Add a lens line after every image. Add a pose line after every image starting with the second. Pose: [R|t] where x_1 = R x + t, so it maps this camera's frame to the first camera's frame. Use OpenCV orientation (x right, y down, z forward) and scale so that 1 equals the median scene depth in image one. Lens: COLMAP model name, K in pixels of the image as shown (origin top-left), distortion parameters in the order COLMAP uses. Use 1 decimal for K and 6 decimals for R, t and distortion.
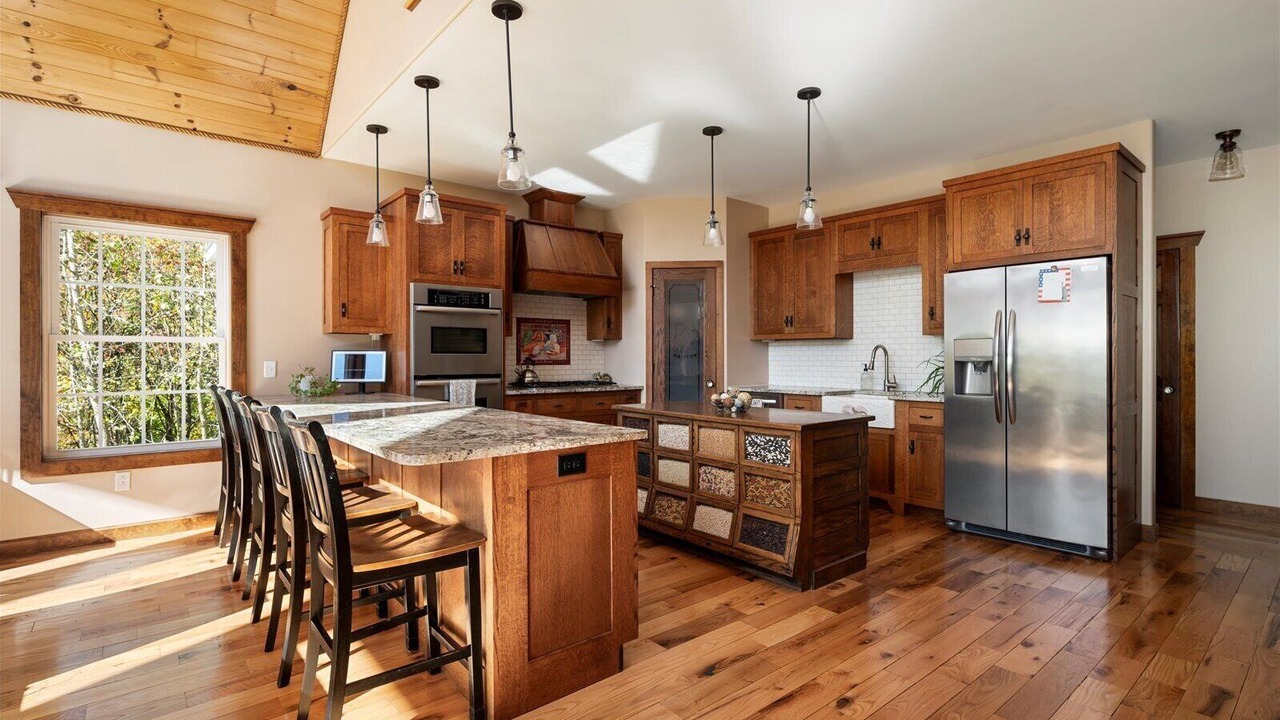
lens RADIAL K [[605.1, 0, 640.1], [0, 605.1, 356.6], [0, 0, 1]] dist [0.001170, 0.000467]
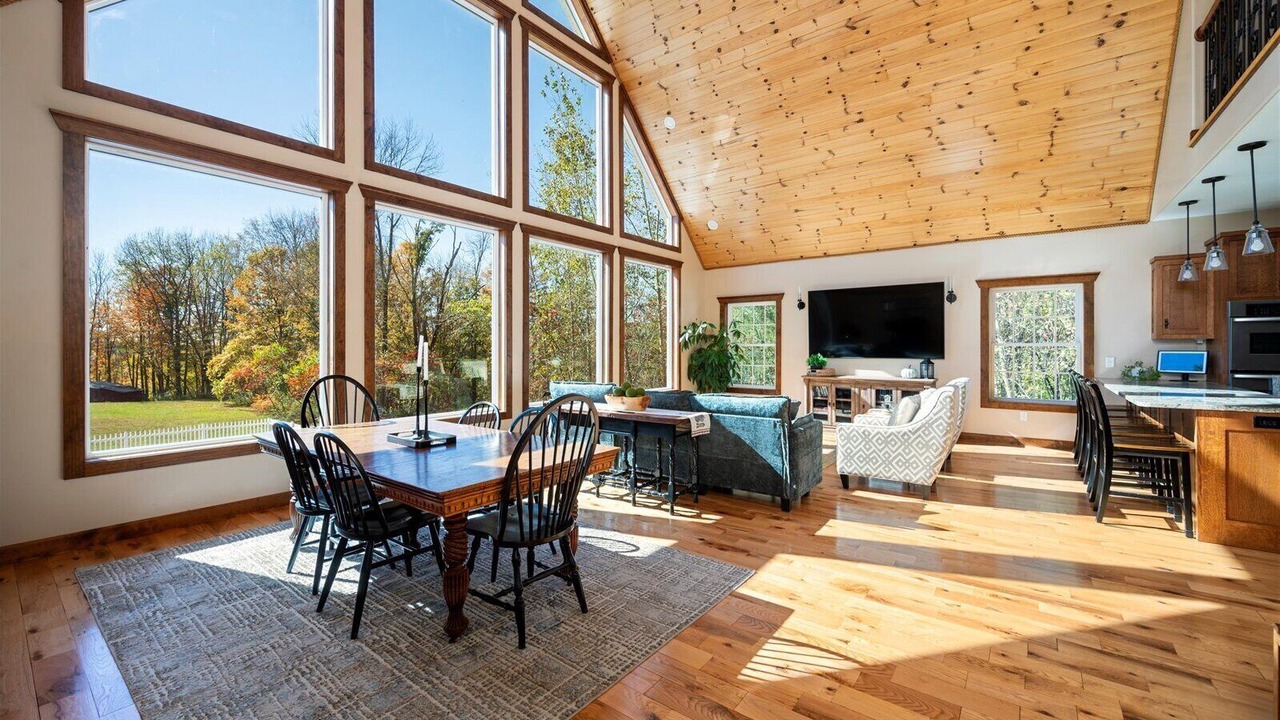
lens RADIAL K [[506.1, 0, 638.8], [0, 506.1, 352.2], [0, 0, 1]] dist [0.000026, -0.000031]
pose [[0.218195, 0.007231, -0.975879, 0.378432], [0.001267, 0.999970, 0.007693, -0.016541], [0.975904, -0.002915, 0.218179, -0.456433]]
